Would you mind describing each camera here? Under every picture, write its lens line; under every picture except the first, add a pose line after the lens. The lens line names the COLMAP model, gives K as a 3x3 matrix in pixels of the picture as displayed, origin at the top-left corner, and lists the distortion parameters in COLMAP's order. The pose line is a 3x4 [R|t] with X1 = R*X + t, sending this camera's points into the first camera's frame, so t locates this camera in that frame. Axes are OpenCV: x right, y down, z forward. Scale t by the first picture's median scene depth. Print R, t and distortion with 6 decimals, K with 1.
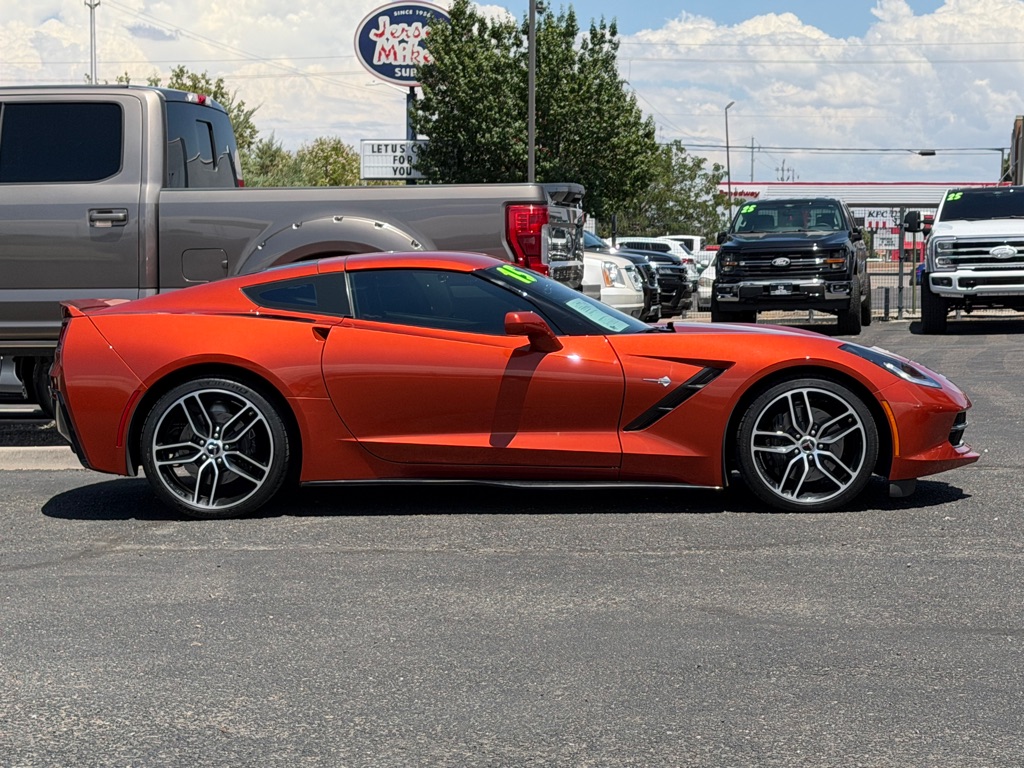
lens RADIAL K [[2279.4, 0, 533.5], [0, 2279.4, 402.5], [0, 0, 1]] dist [0.141989, 0.171216]
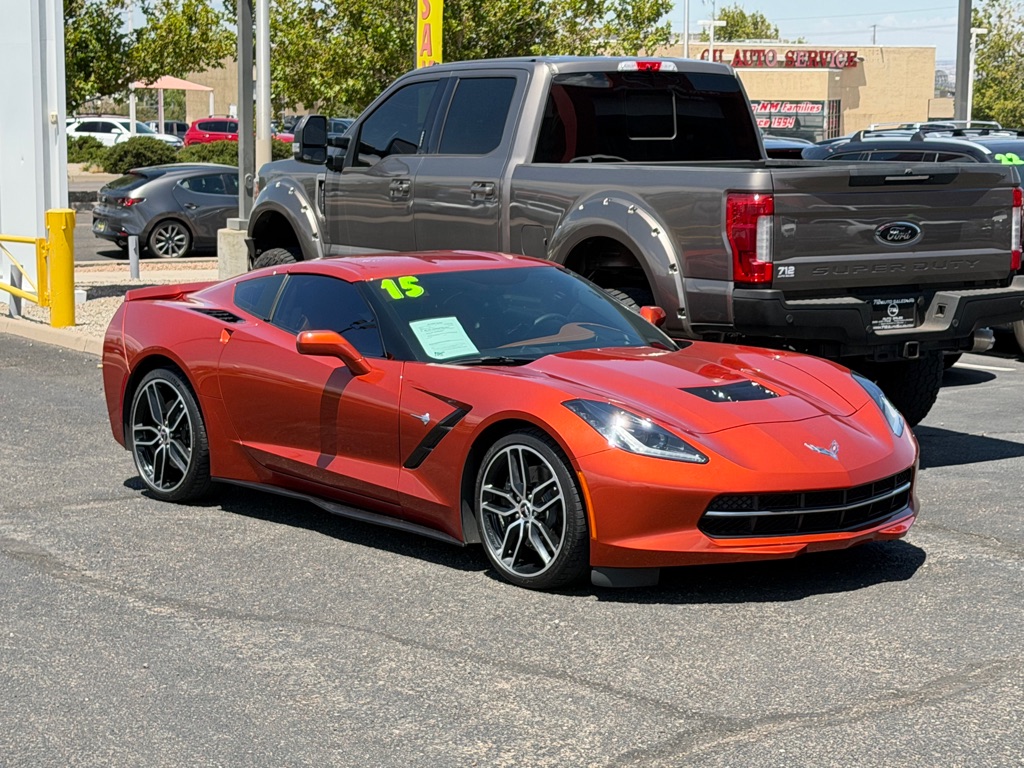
lens RADIAL K [[2276.8, 0, 517.0], [0, 2276.8, 385.1], [0, 0, 1]] dist [0.149942, 0.075983]
pose [[0.644172, 0.099830, -0.758338, 0.619125], [-0.056688, 0.994951, 0.082825, -0.080613], [0.762777, -0.010365, 0.646578, 0.352829]]
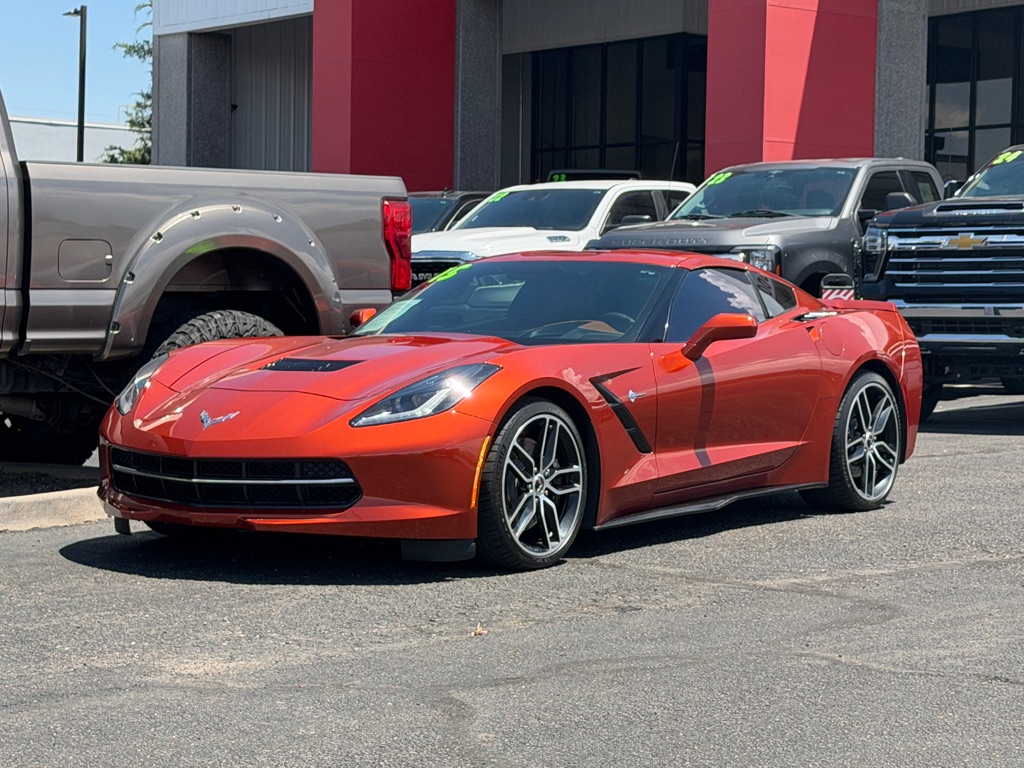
lens RADIAL K [[2280.1, 0, 521.1], [0, 2280.1, 404.1], [0, 0, 1]] dist [0.128610, 0.312068]
pose [[0.645506, -0.024888, 0.763350, -0.653006], [0.039762, 0.999209, -0.001045, -0.004393], [-0.762720, 0.031027, 0.645985, 0.386857]]
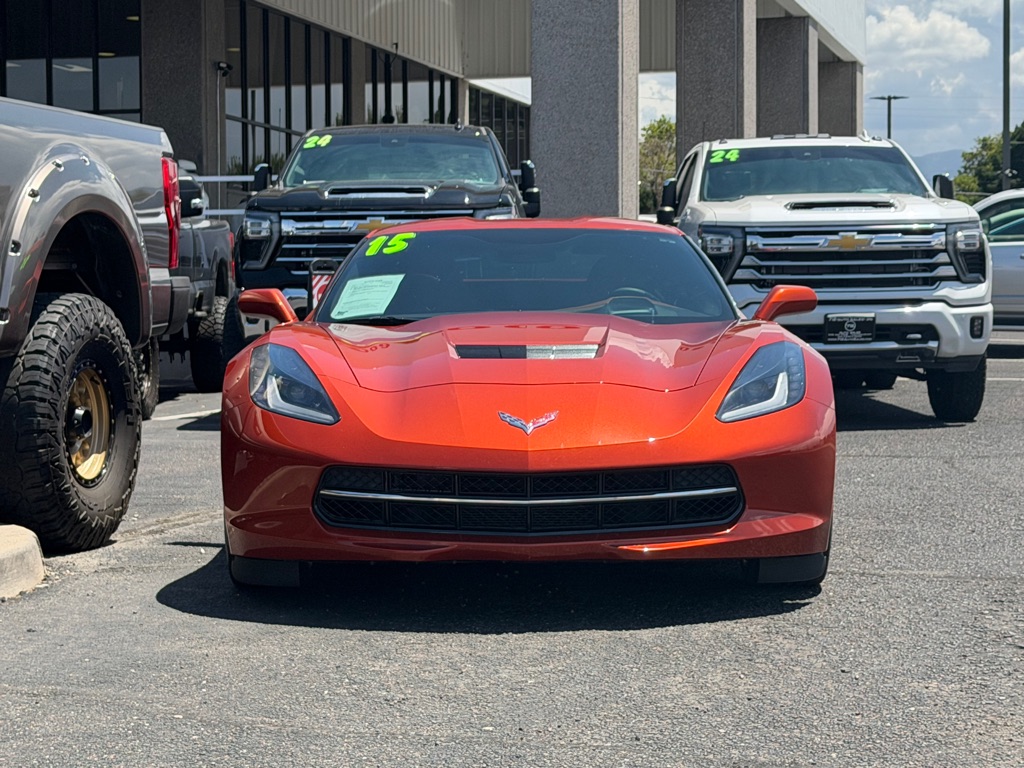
lens RADIAL K [[2276.8, 0, 517.0], [0, 2276.8, 385.1], [0, 0, 1]] dist [0.149942, 0.075983]
pose [[0.089131, -0.028988, 0.995598, -0.709862], [0.072831, 0.997090, 0.022511, -0.023473], [-0.993354, 0.070504, 0.090983, 0.825602]]
